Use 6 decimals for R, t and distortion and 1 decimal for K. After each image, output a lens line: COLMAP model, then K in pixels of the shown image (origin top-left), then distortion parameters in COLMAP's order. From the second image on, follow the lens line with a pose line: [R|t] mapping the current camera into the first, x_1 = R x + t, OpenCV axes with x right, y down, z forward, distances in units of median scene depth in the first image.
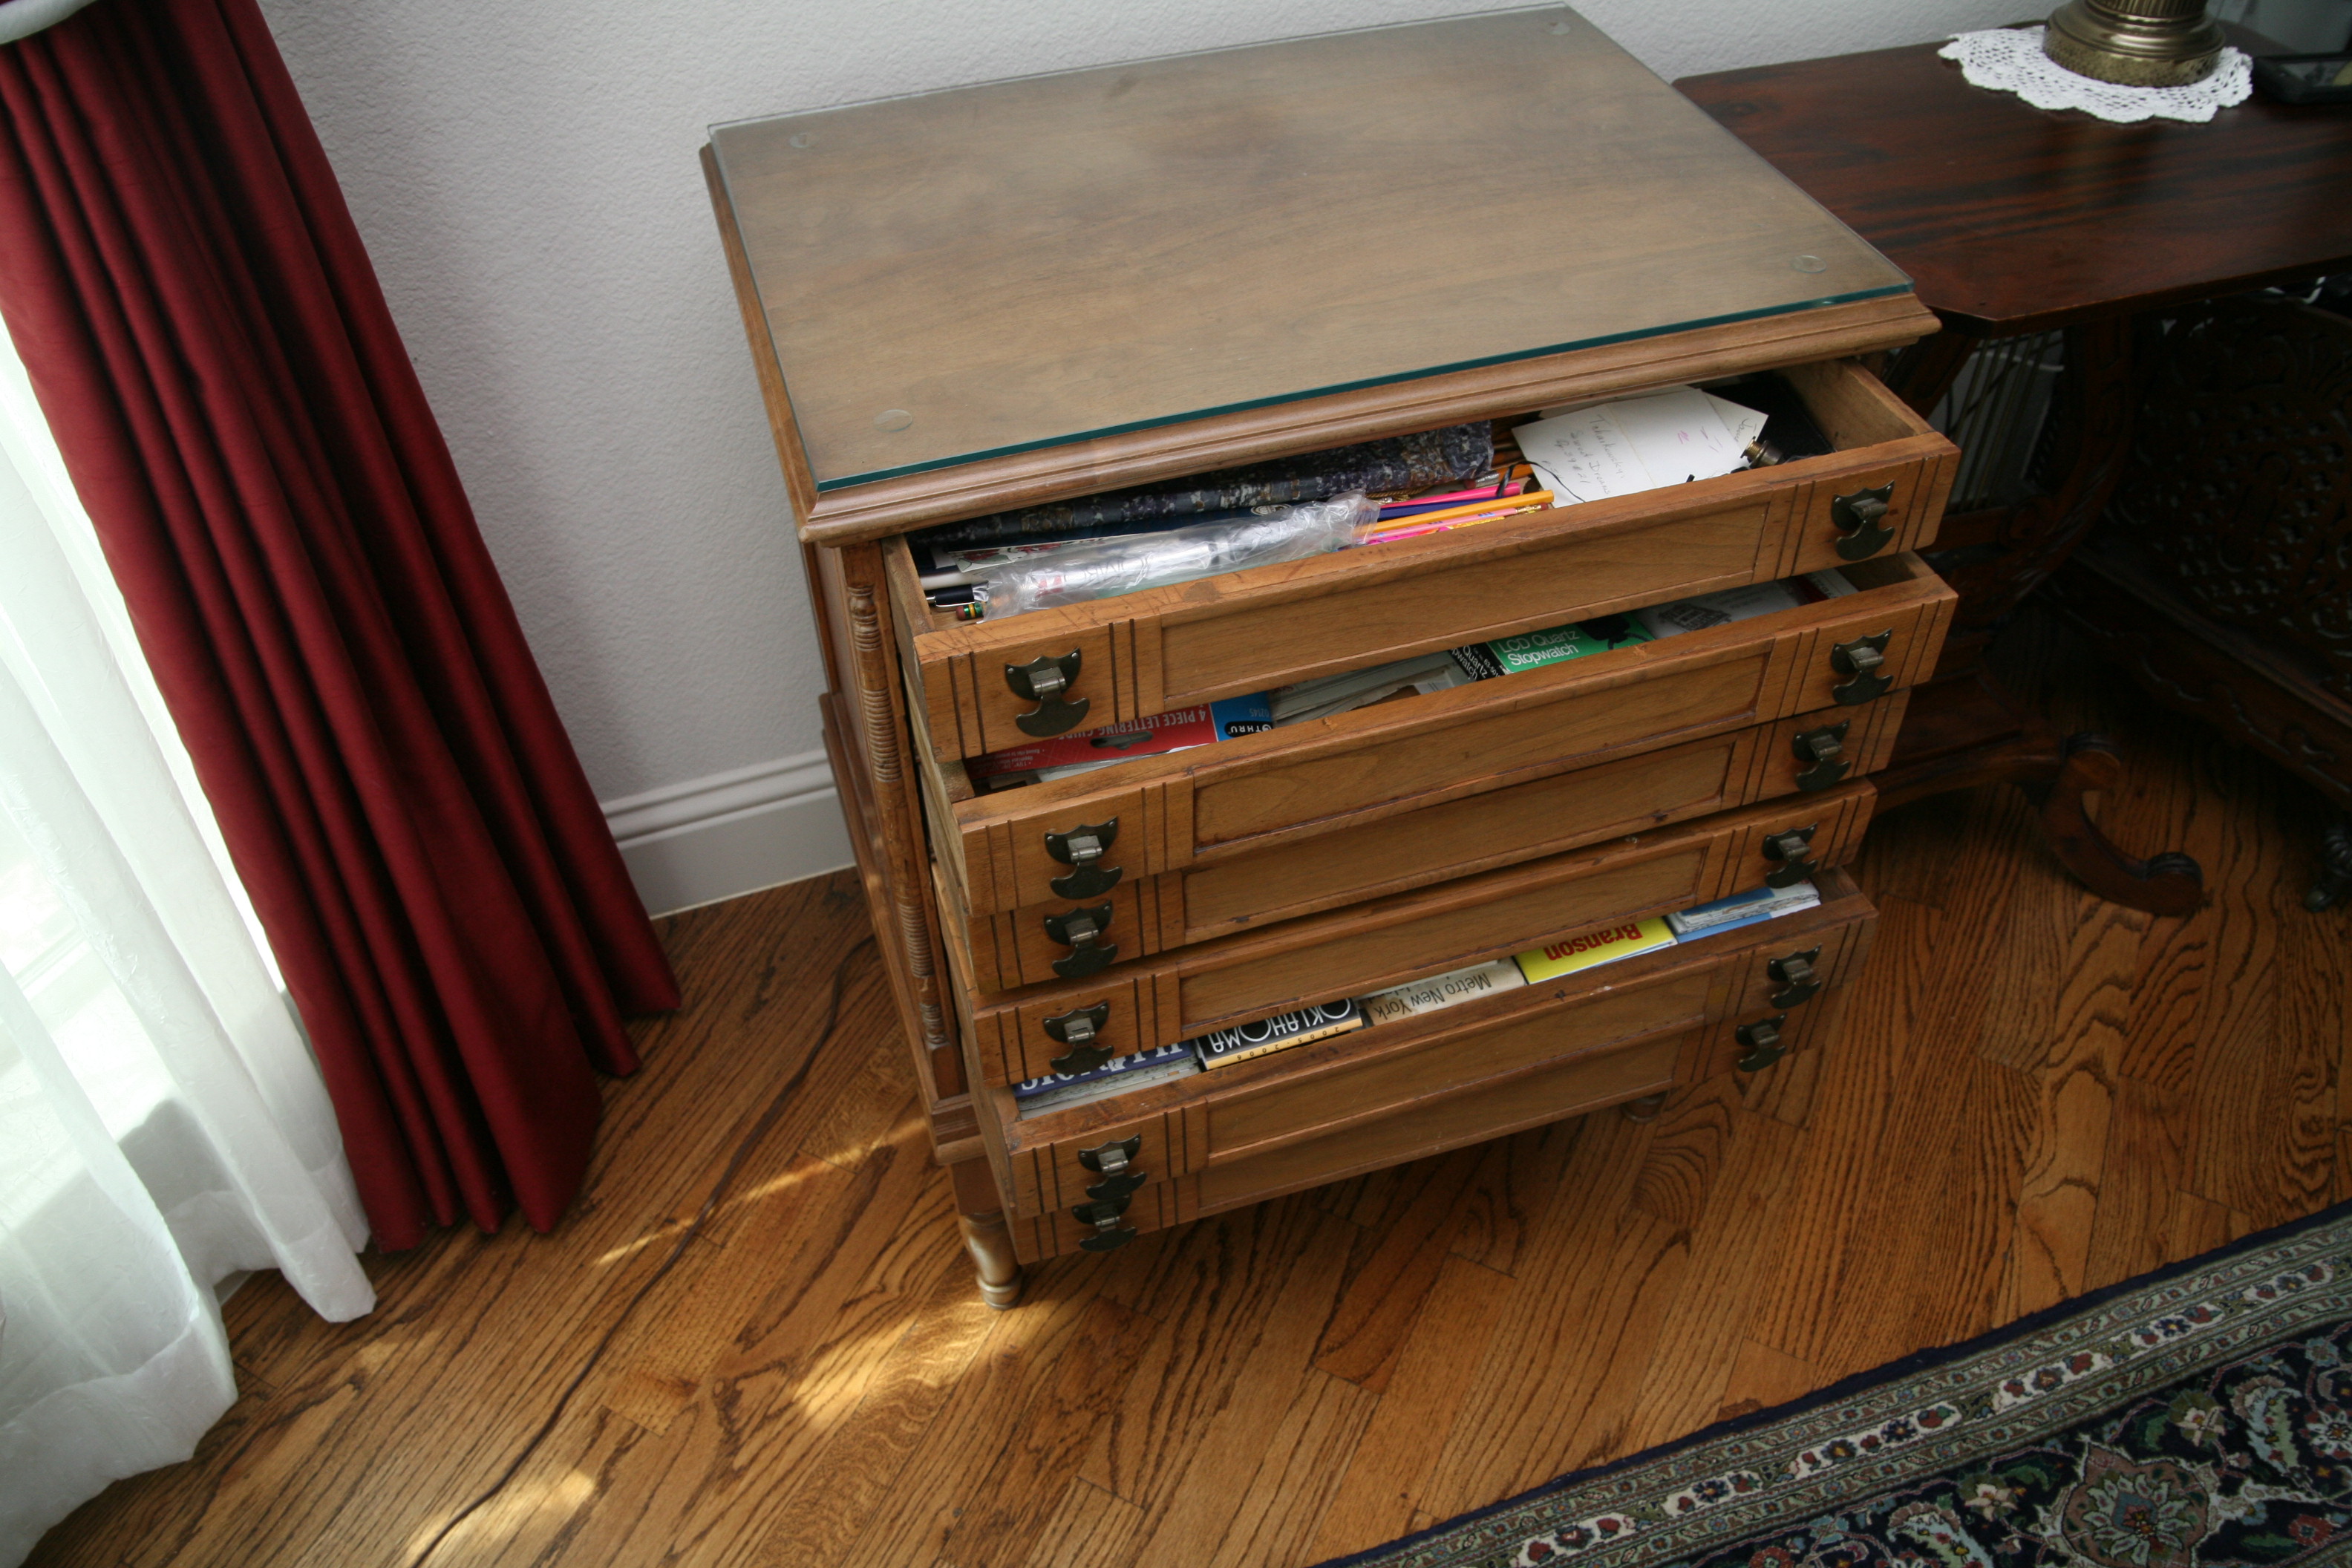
lens RADIAL K [[1791.8, 0, 1176.0], [0, 1791.8, 784.0], [0, 0, 1]] dist [-0.140196, 0.113627]
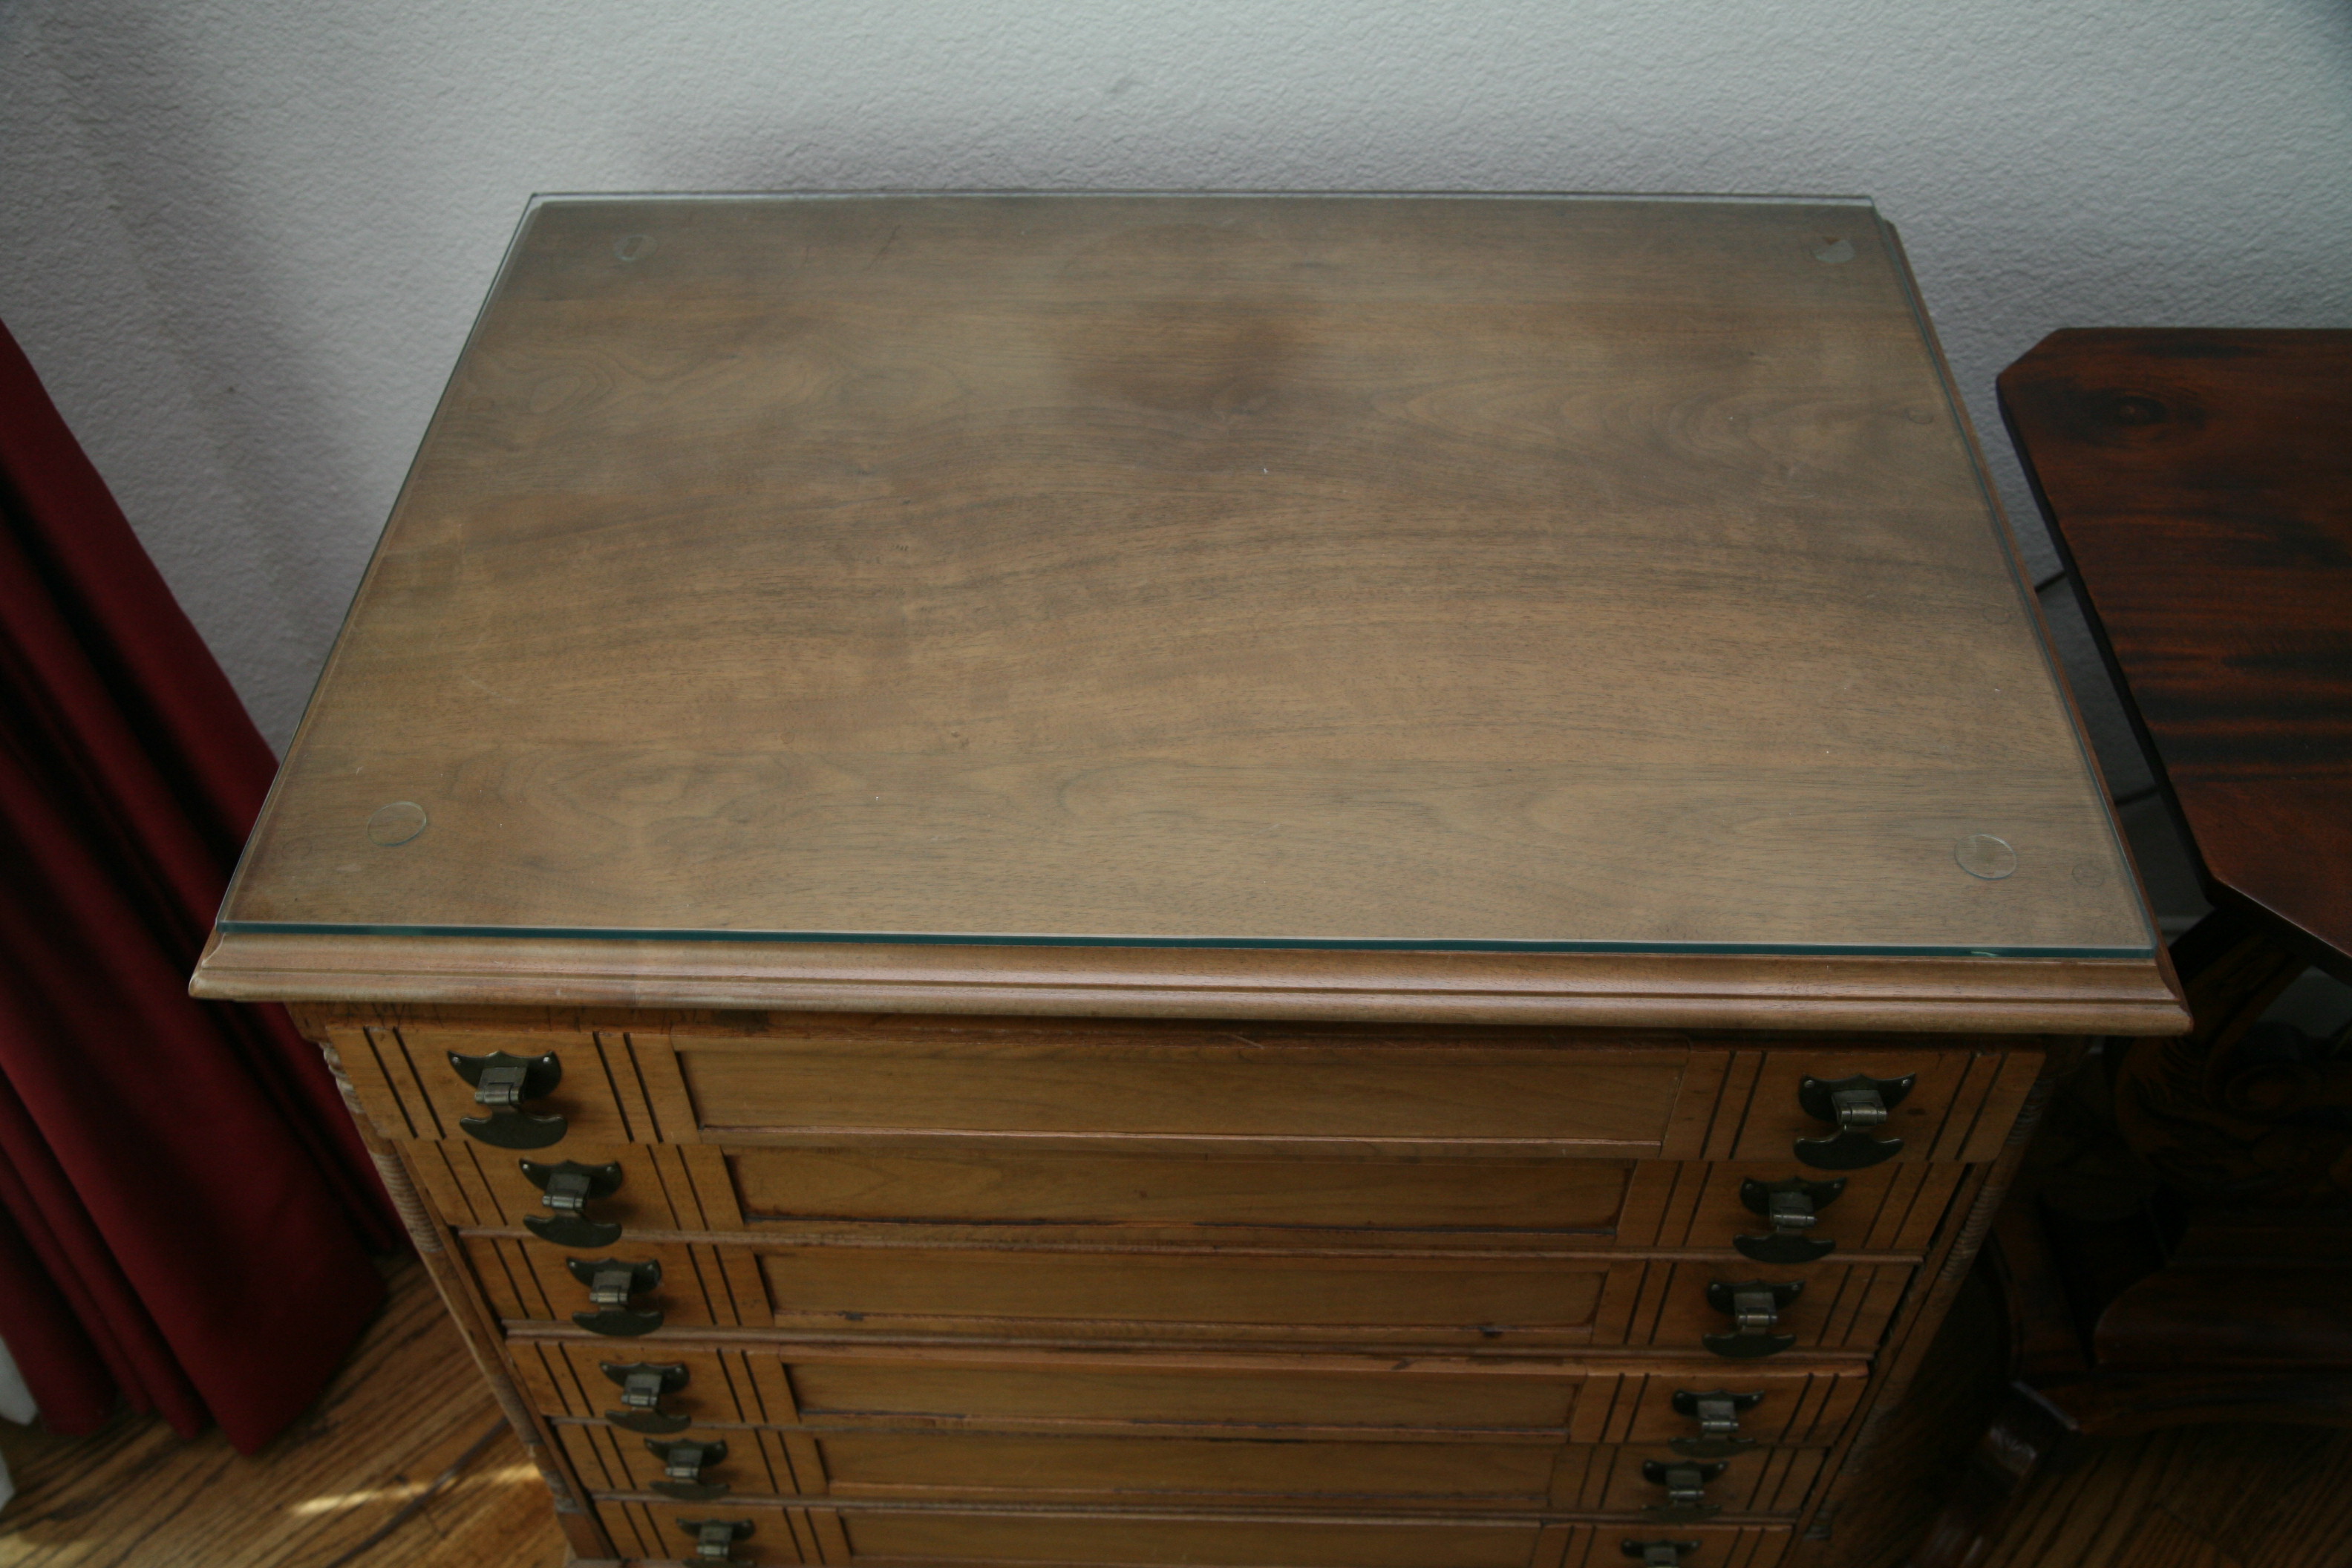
lens RADIAL K [[2040.1, 0, 1190.6], [0, 2040.1, 805.5], [0, 0, 1]] dist [-0.115989, 0.139631]
pose [[0.947443, 0.243360, -0.207671, 0.192262], [-0.230606, 0.969420, 0.083941, -0.239143], [0.221748, -0.031639, 0.974591, 0.232847]]
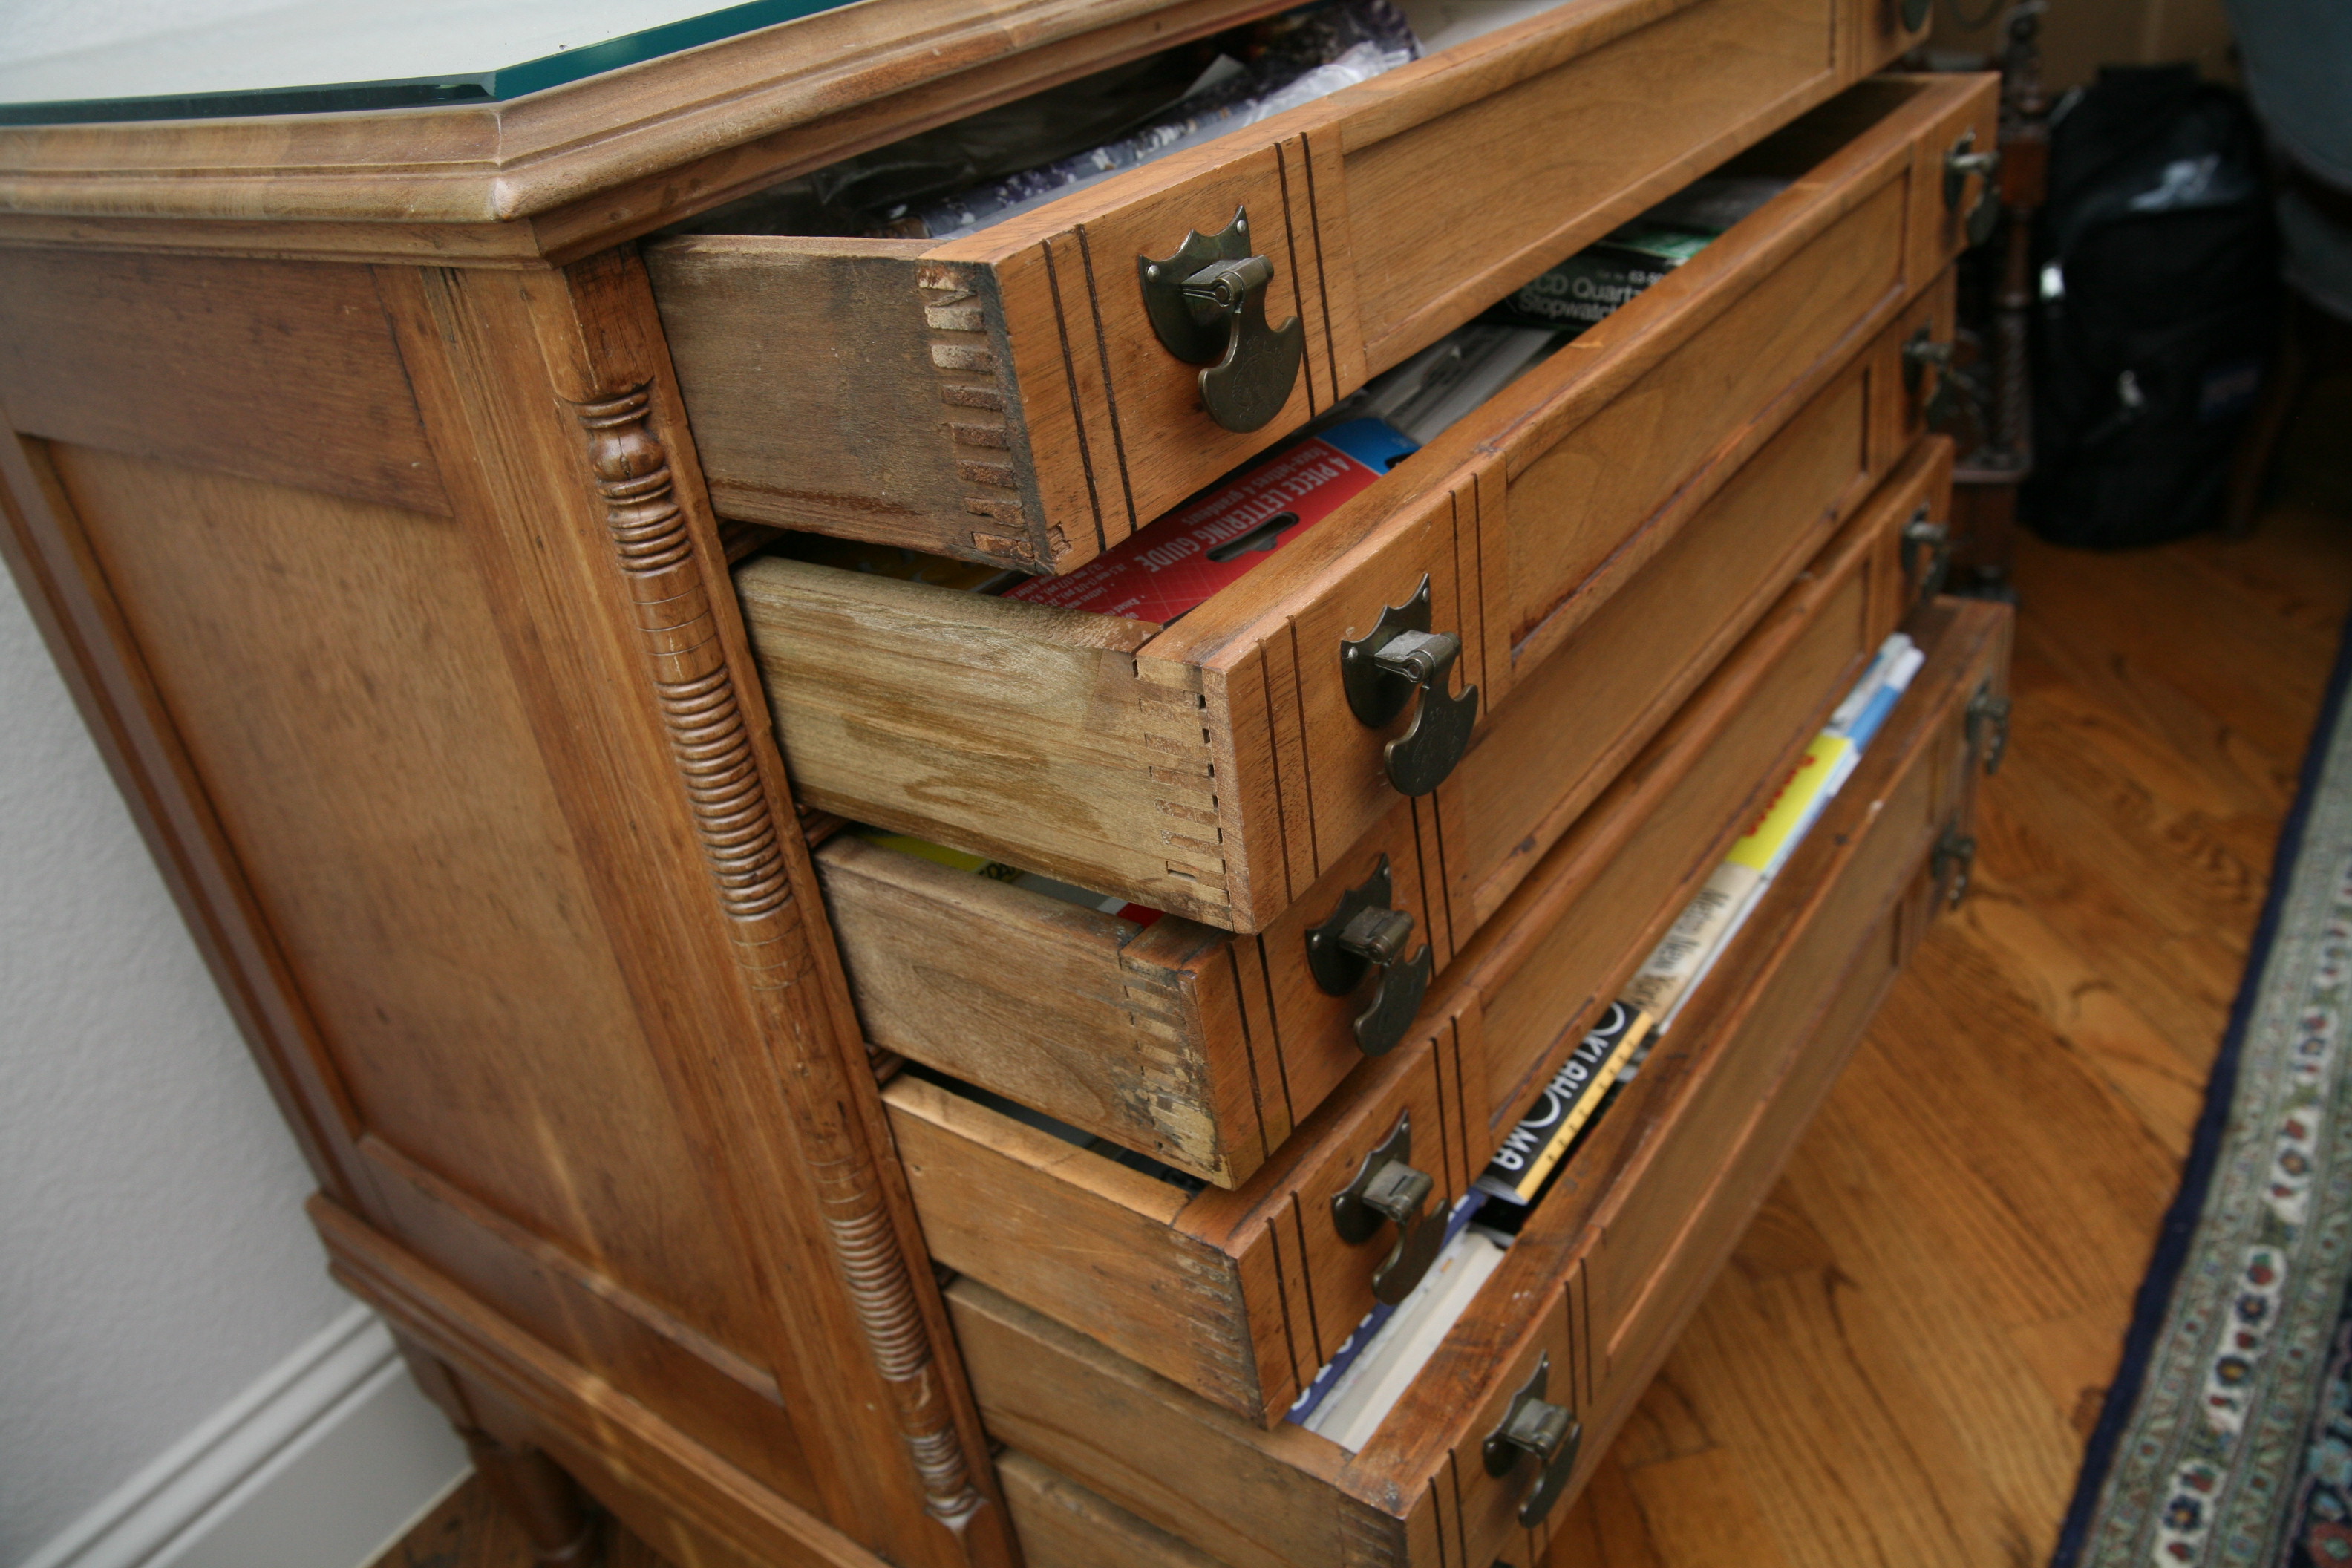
lens RADIAL K [[1791.8, 0, 1176.0], [0, 1791.8, 784.0], [0, 0, 1]] dist [-0.140196, 0.113627]
pose [[0.805631, -0.379758, 0.454691, -0.207626], [0.490643, 0.857849, -0.152857, 0.067890], [-0.332007, 0.346237, 0.877434, 0.436340]]
